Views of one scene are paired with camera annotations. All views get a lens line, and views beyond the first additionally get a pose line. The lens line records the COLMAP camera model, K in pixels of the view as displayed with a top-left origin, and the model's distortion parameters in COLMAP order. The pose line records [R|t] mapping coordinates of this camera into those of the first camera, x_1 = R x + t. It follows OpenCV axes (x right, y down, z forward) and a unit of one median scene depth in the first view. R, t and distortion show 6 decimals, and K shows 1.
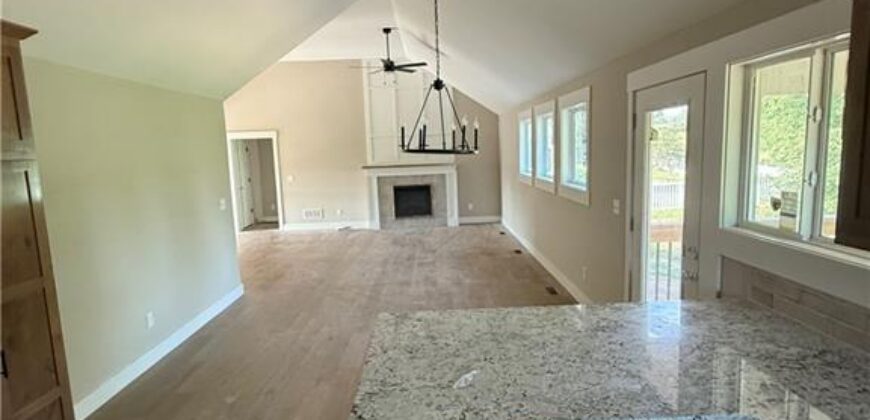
lens RADIAL K [[467.3, 0, 435.0], [0, 467.3, 210.0], [0, 0, 1]] dist [-0.049619, 0.000331]
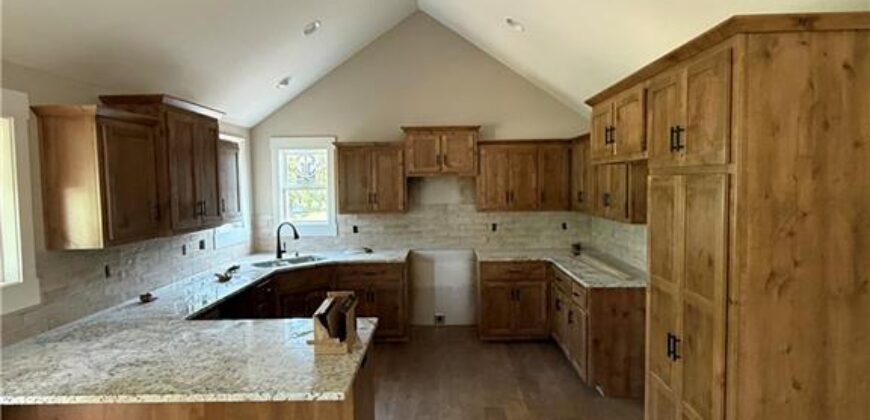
lens RADIAL K [[467.3, 0, 435.0], [0, 467.3, 210.0], [0, 0, 1]] dist [-0.049619, 0.000331]
pose [[-0.998518, 0.047562, 0.026438, -0.360788], [0.051727, 0.980453, 0.189830, -0.256053], [-0.016893, 0.190917, -0.981461, 1.987445]]
